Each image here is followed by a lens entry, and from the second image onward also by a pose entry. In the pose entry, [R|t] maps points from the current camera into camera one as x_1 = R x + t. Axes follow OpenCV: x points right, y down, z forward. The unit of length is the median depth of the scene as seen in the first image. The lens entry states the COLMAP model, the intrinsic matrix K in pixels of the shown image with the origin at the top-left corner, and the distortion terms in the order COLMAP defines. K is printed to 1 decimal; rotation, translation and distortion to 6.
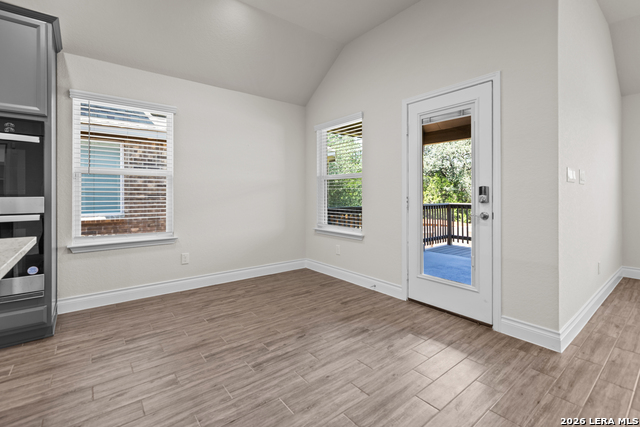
lens RADIAL K [[294.5, 0, 317.9], [0, 294.5, 194.5], [0, 0, 1]] dist [-0.002792, -0.001495]
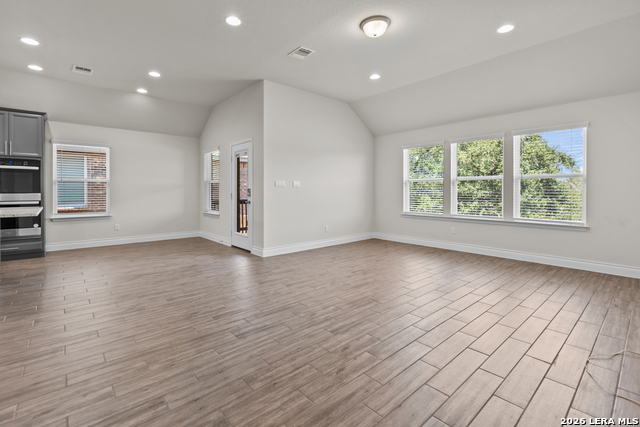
lens RADIAL K [[294.5, 0, 317.9], [0, 294.5, 194.5], [0, 0, 1]] dist [-0.002792, -0.001495]
pose [[0.998382, 0.002219, 0.056823, 0.842526], [-0.003067, 0.999885, 0.014840, -0.018326], [-0.056783, -0.014990, 0.998274, -1.086785]]
